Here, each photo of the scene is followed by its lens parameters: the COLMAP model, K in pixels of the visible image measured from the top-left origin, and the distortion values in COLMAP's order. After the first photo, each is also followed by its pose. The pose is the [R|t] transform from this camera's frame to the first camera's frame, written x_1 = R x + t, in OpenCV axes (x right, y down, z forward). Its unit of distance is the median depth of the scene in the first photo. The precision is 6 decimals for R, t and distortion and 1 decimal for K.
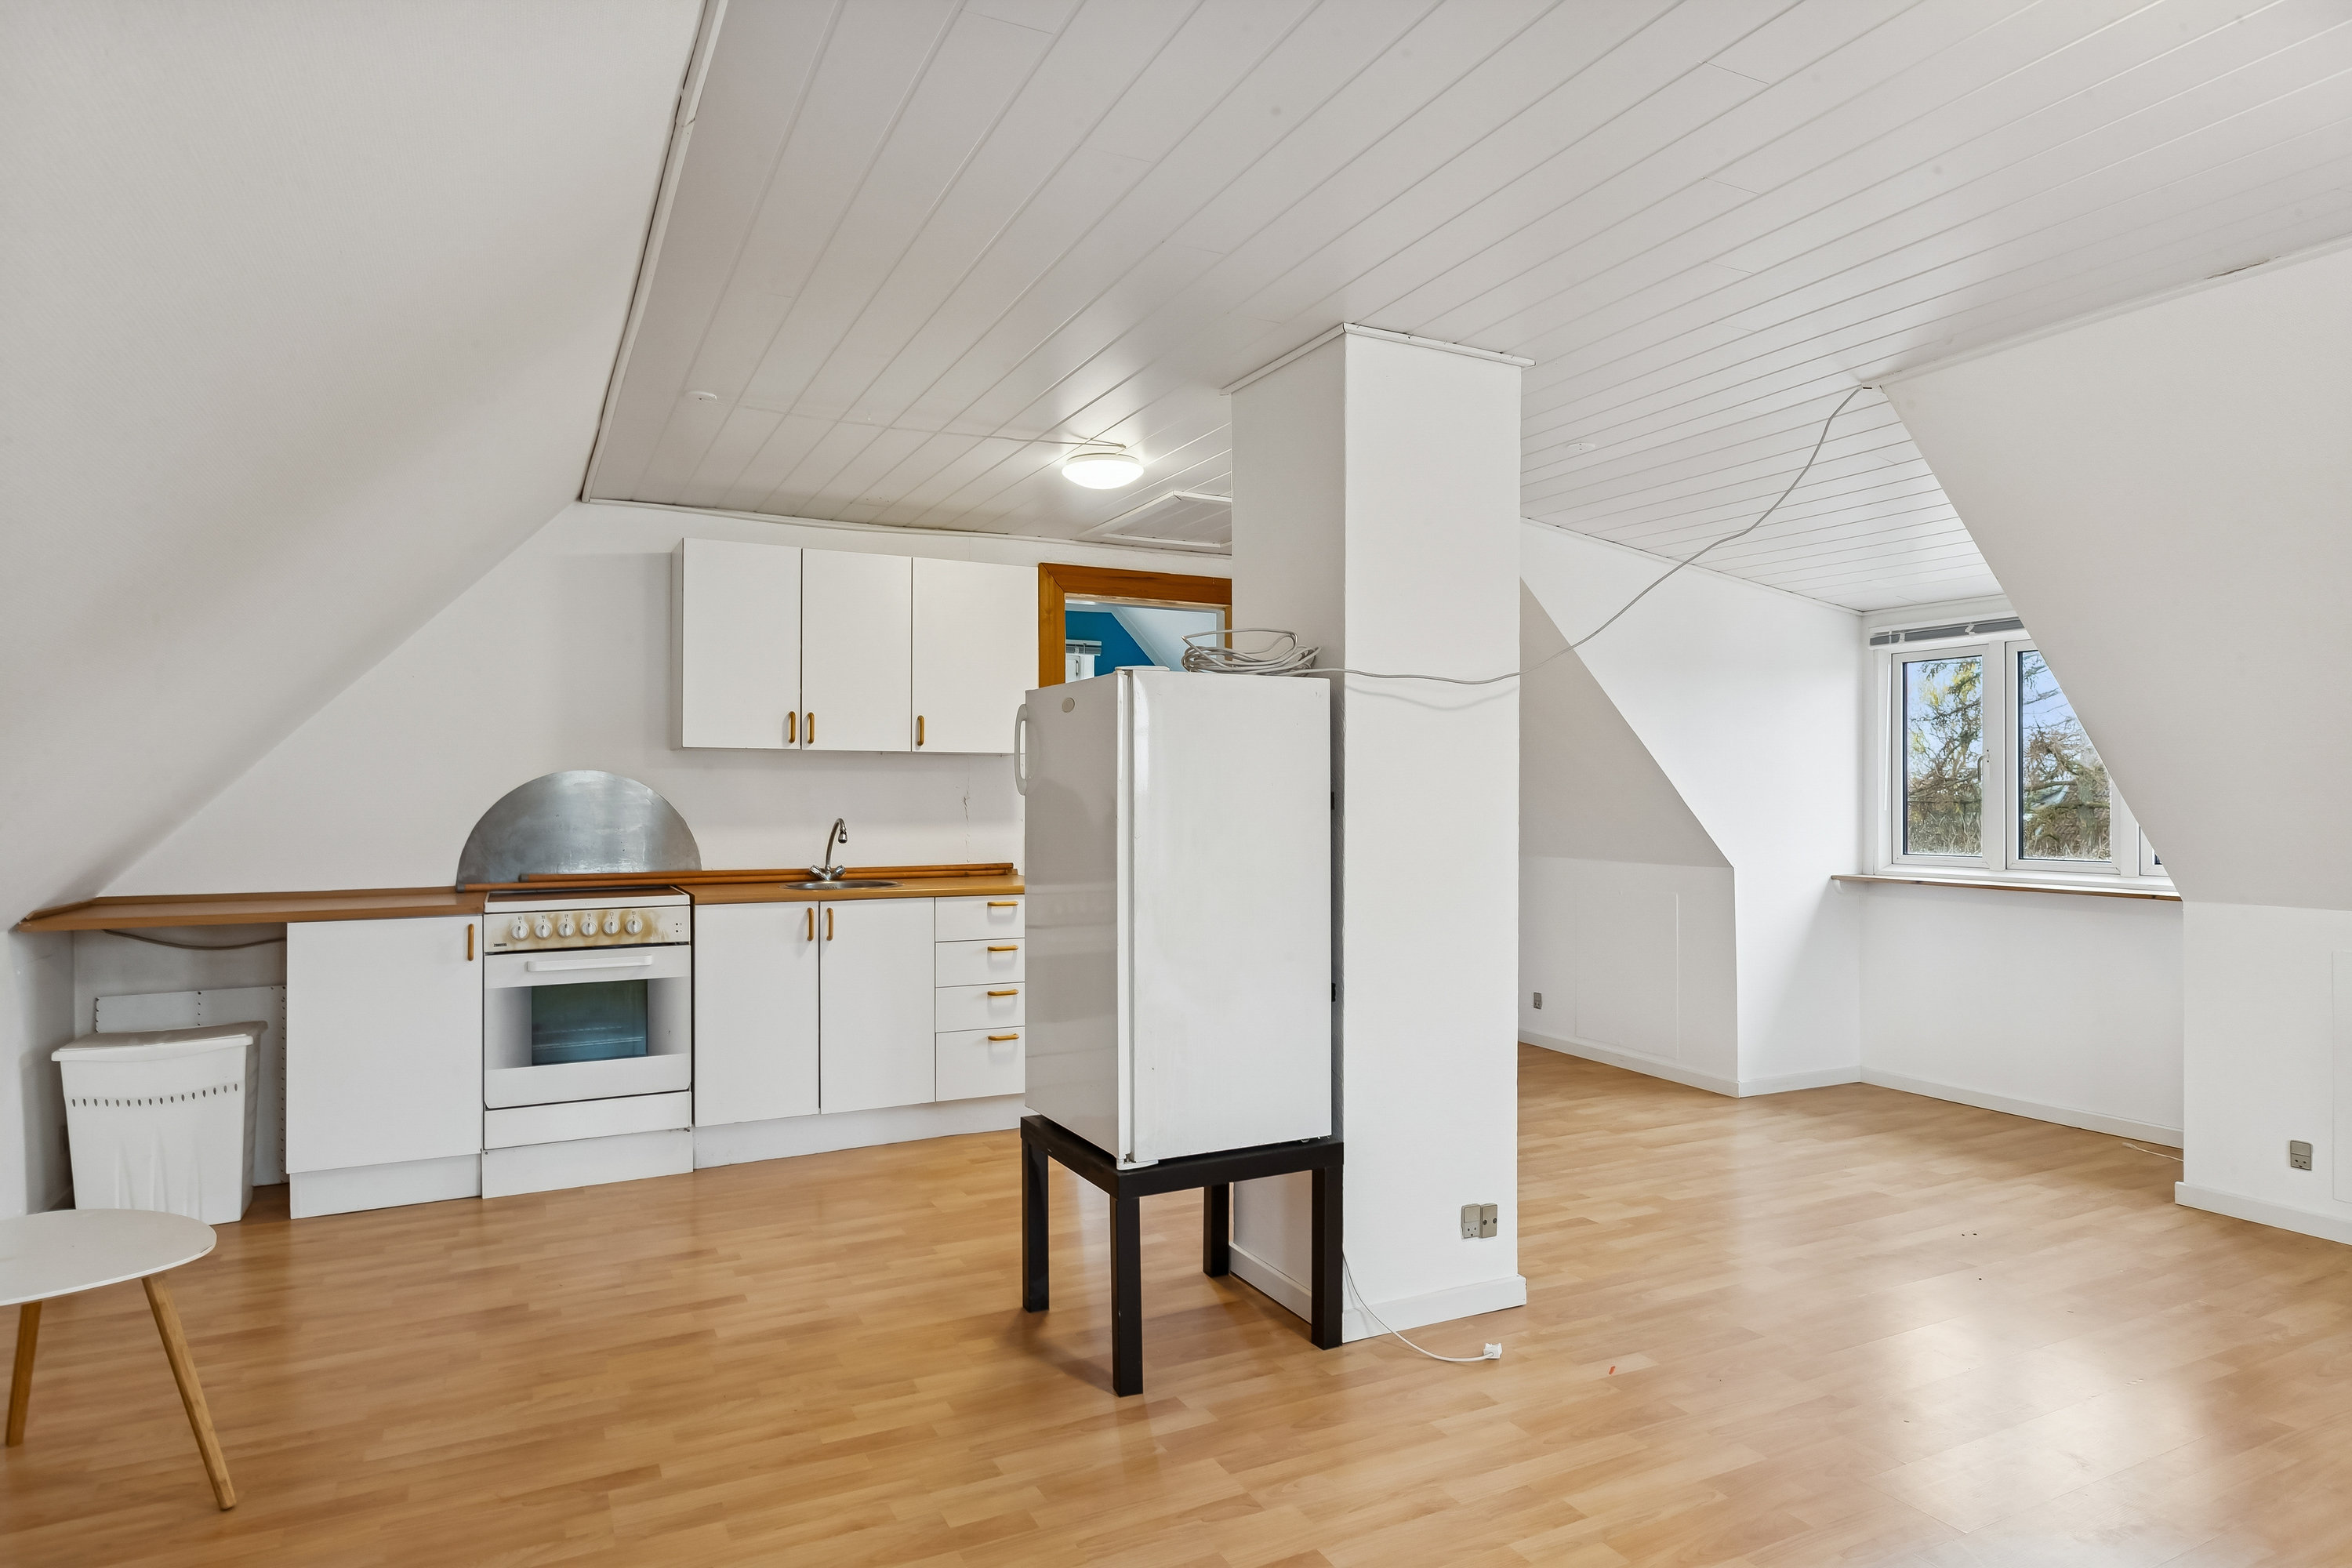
lens RADIAL K [[1338.8, 0, 1178.0], [0, 1338.8, 791.0], [0, 0, 1]] dist [-0.005325, 0.000729]
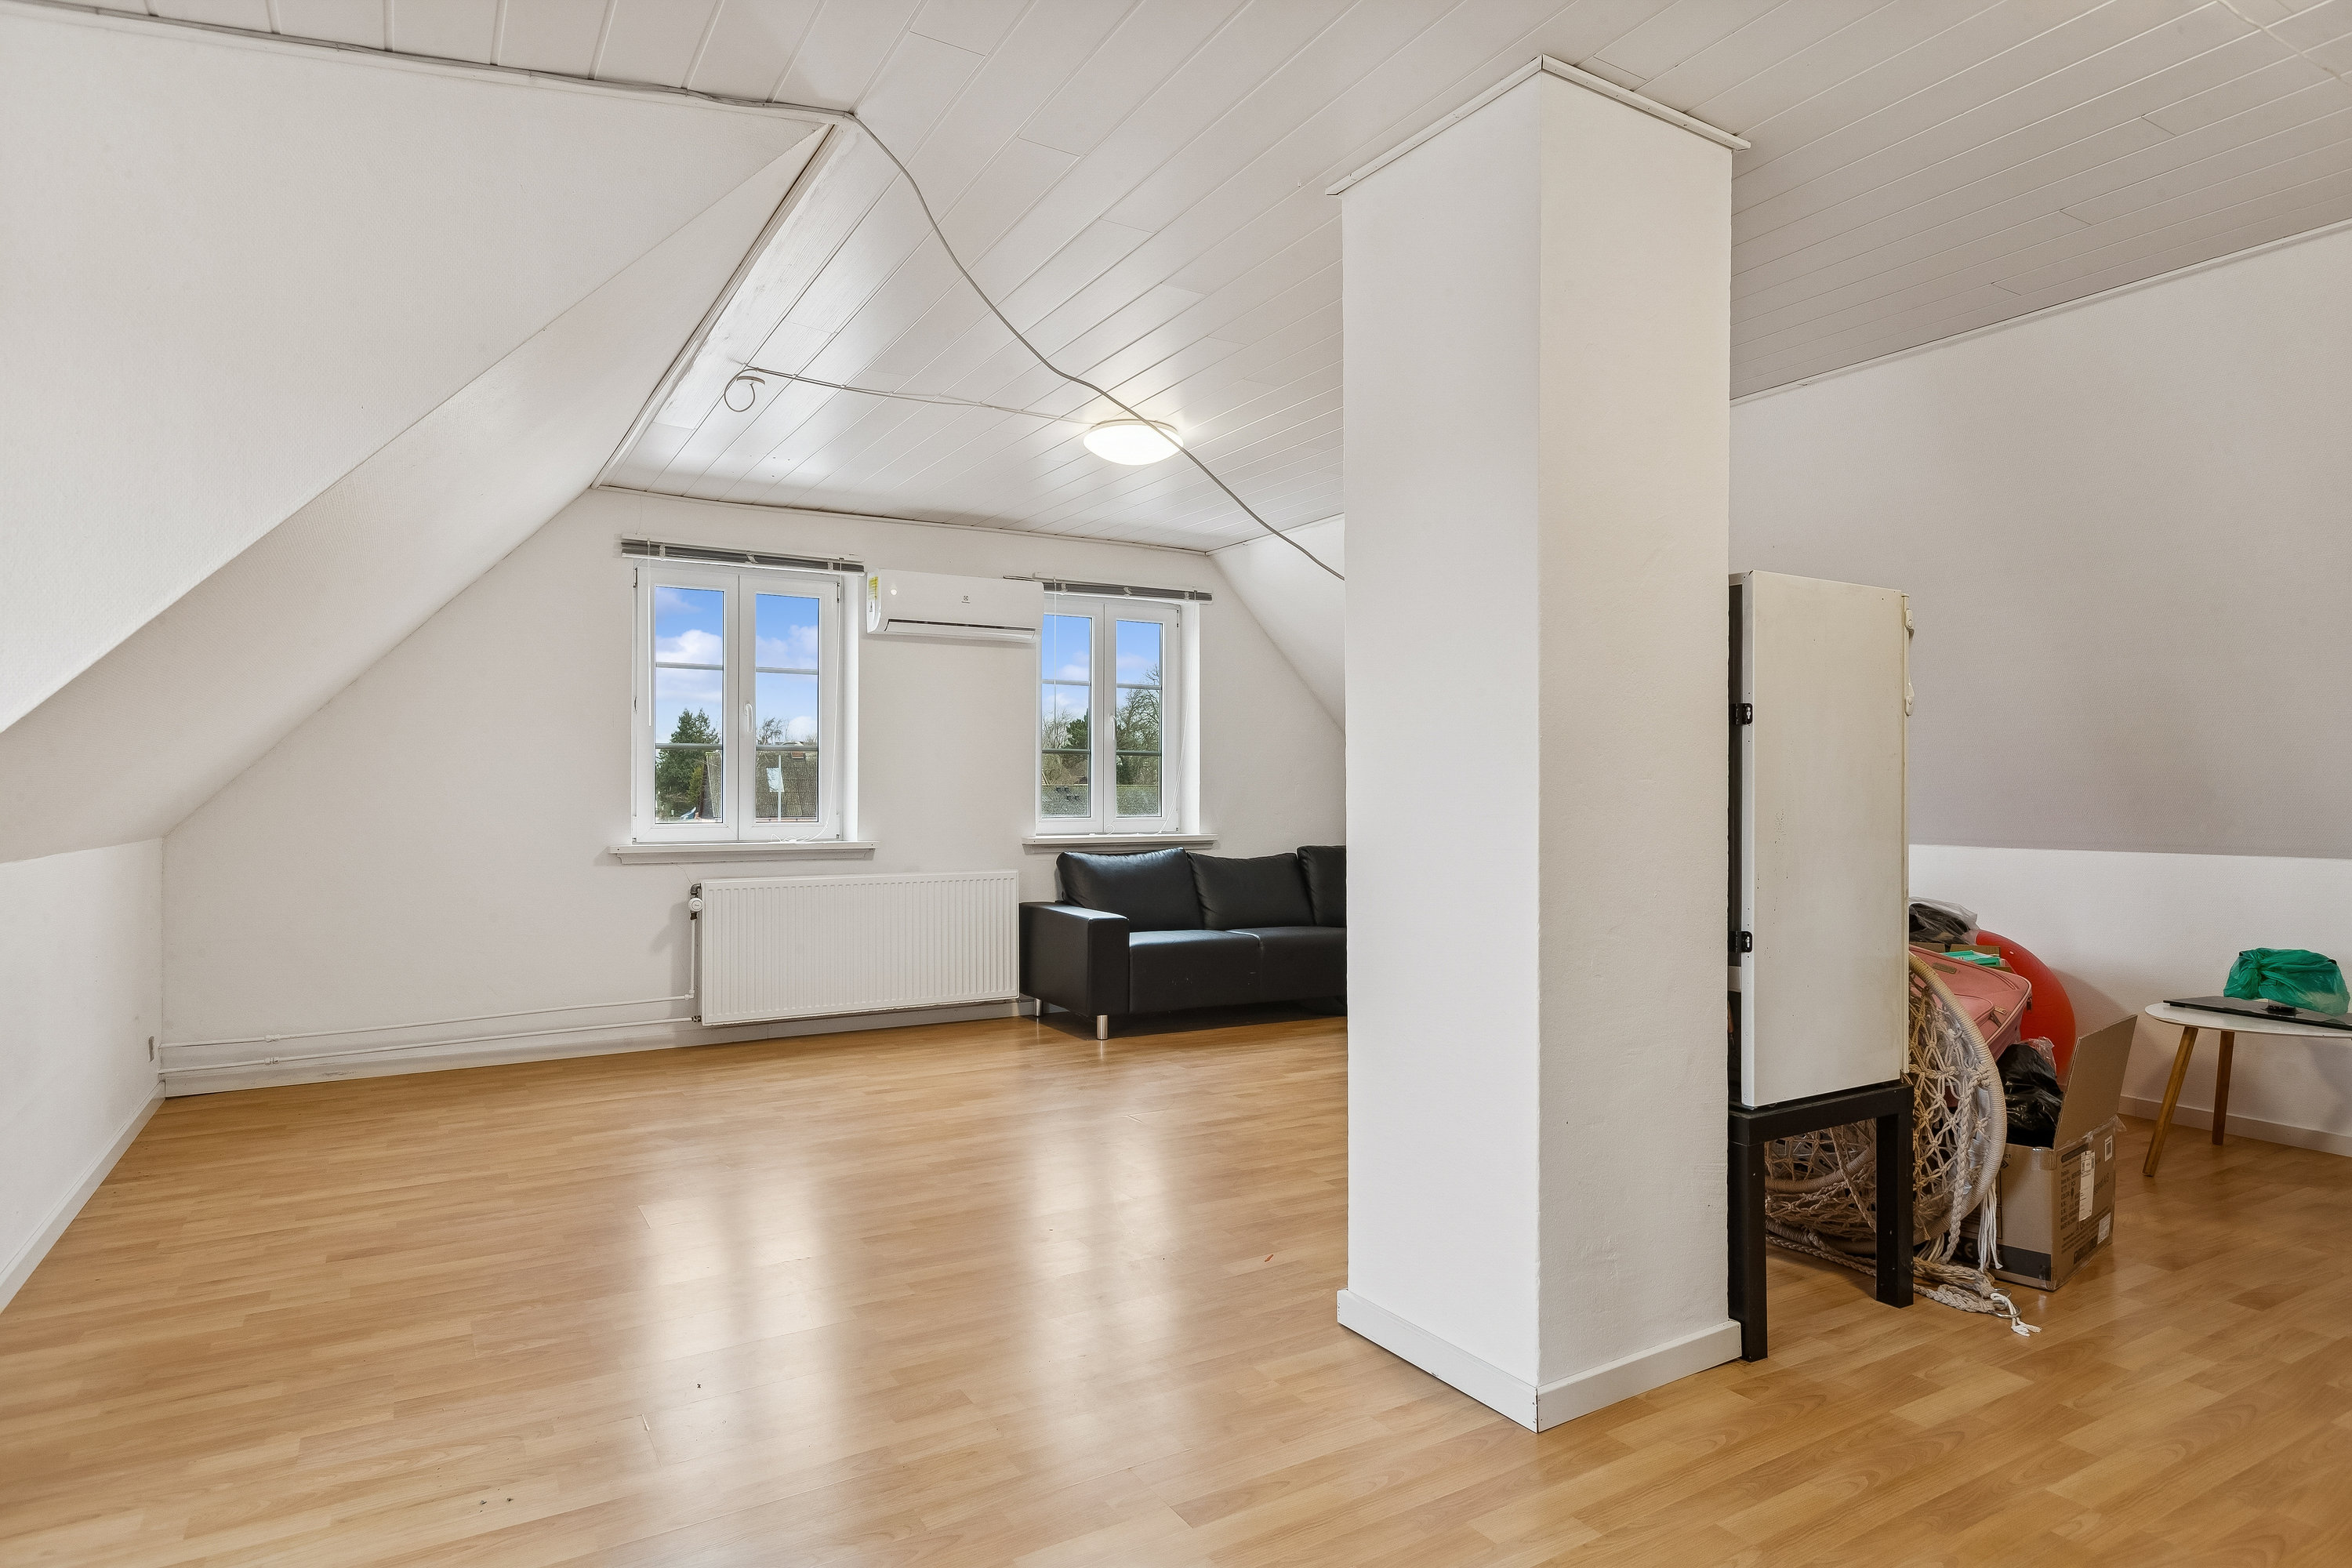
lens RADIAL K [[1295.7, 0, 1175.6], [0, 1295.7, 775.8], [0, 0, 1]] dist [0.001808, -0.000376]
pose [[-0.998611, -0.001699, -0.052664, 0.349323], [-0.001437, 0.999986, -0.005018, 0.040745], [0.052671, -0.004936, -0.998600, 1.562749]]
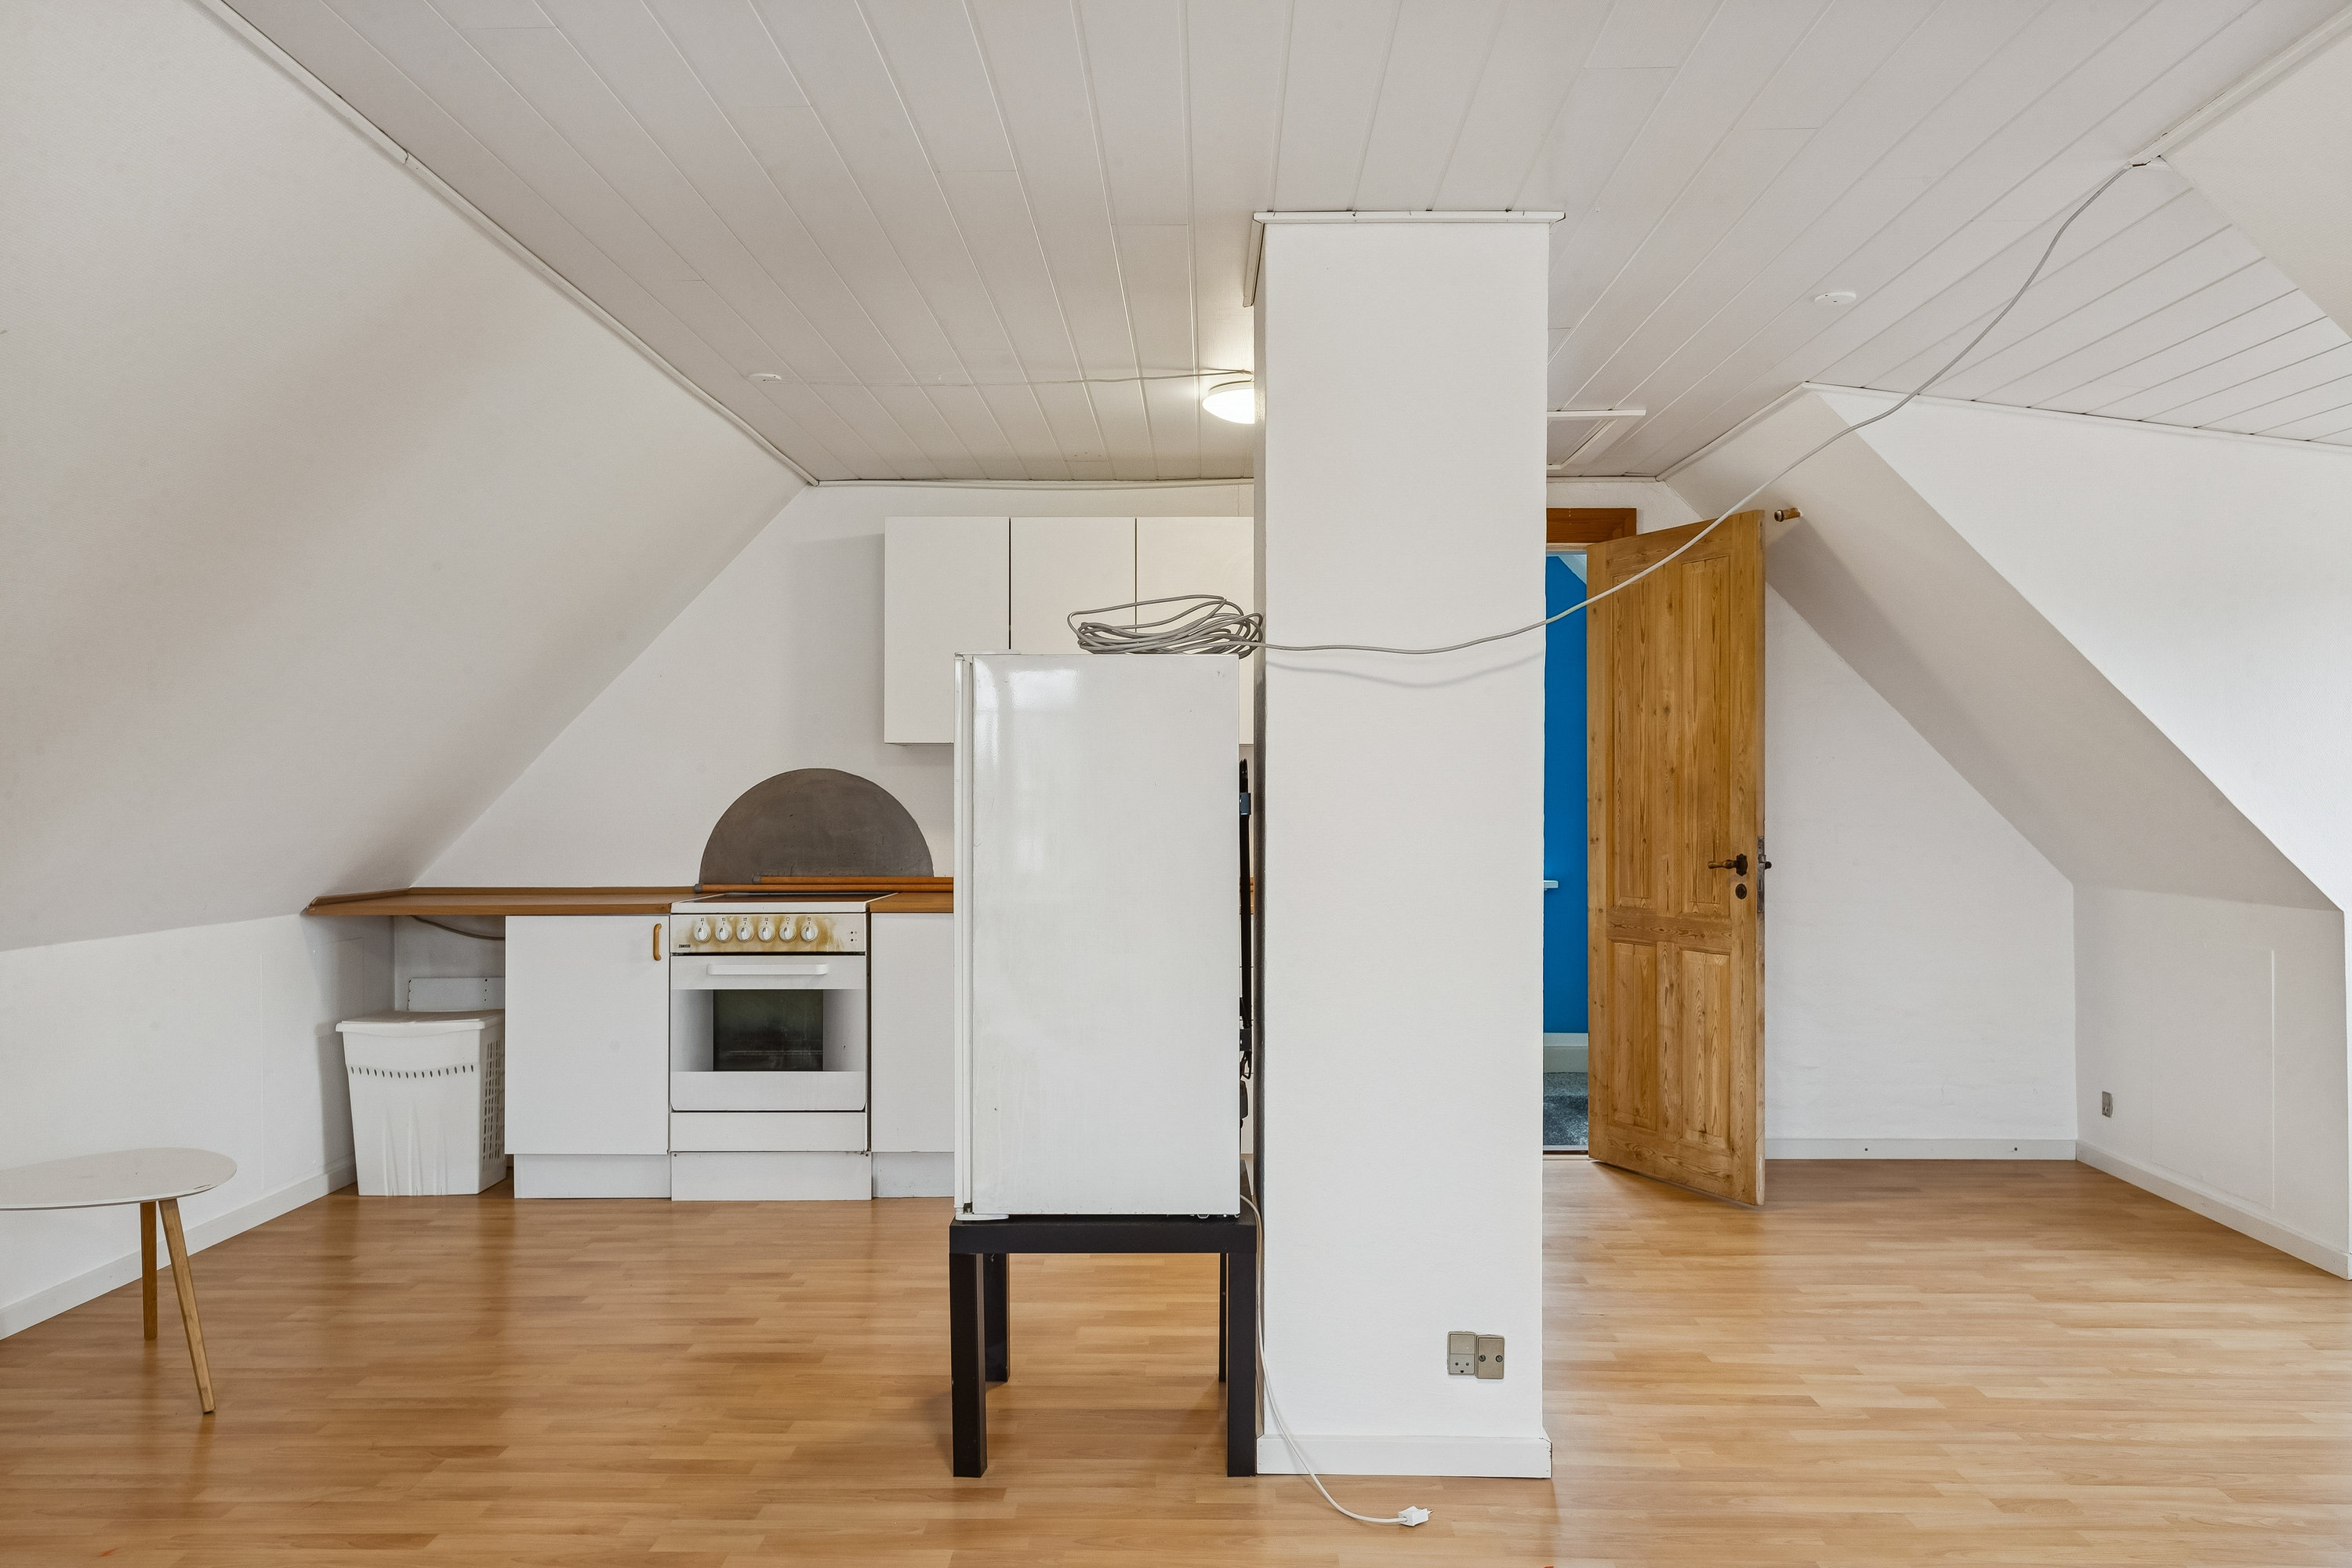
lens RADIAL K [[1729.4, 0, 1170.4], [0, 1729.4, 791.8], [0, 0, 1]] dist [0.002620, -0.006788]
pose [[0.884084, 0.000104, -0.467327, 0.450376], [0.000984, 0.999997, 0.002083, -0.001481], [0.467326, -0.002301, 0.884082, 0.040636]]
